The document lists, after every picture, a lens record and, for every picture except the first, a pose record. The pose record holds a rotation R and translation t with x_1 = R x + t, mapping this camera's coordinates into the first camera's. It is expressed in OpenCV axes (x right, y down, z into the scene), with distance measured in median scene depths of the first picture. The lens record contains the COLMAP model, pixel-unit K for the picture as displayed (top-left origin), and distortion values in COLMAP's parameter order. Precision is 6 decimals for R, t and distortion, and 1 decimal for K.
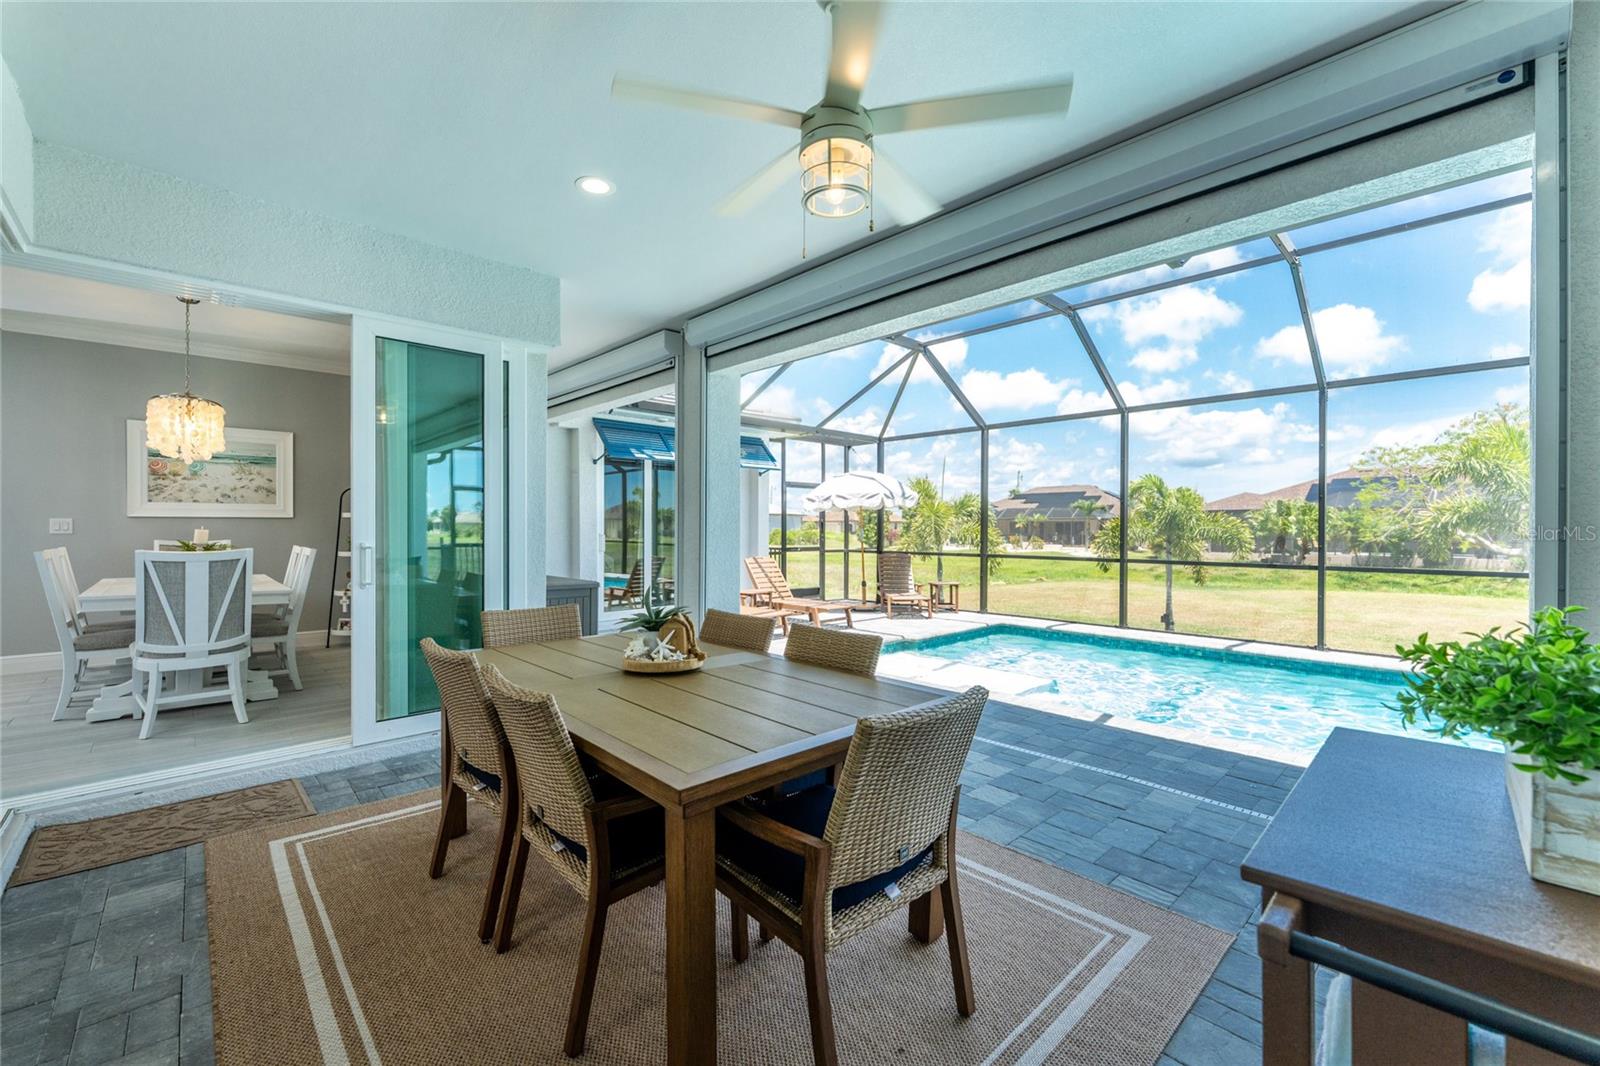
lens RADIAL K [[652.5, 0, 800.0], [0, 652.5, 533.0], [0, 0, 1]] dist [-0.005721, -0.000184]
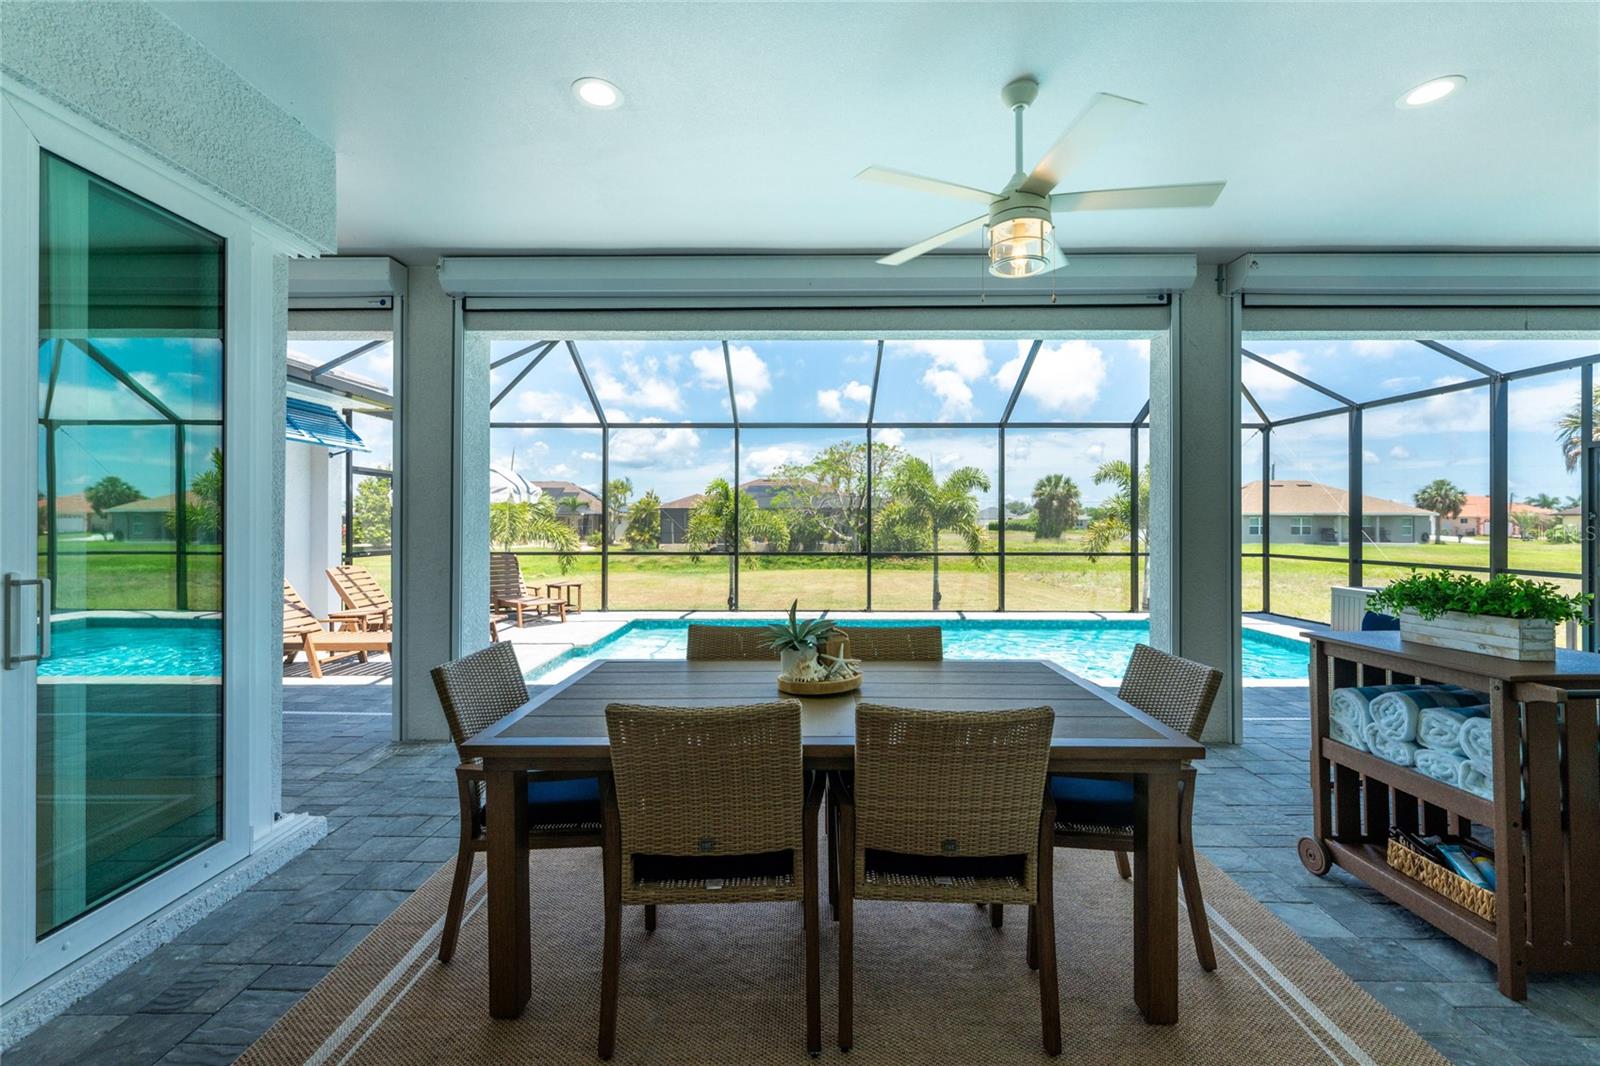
lens RADIAL K [[649.6, 0, 800.0], [0, 649.6, 533.0], [0, 0, 1]] dist [-0.002585, -0.000258]
pose [[0.685622, -0.012305, 0.727854, -0.245090], [0.006010, 0.999919, 0.011244, -0.006756], [-0.727933, -0.003335, 0.685640, 0.103474]]
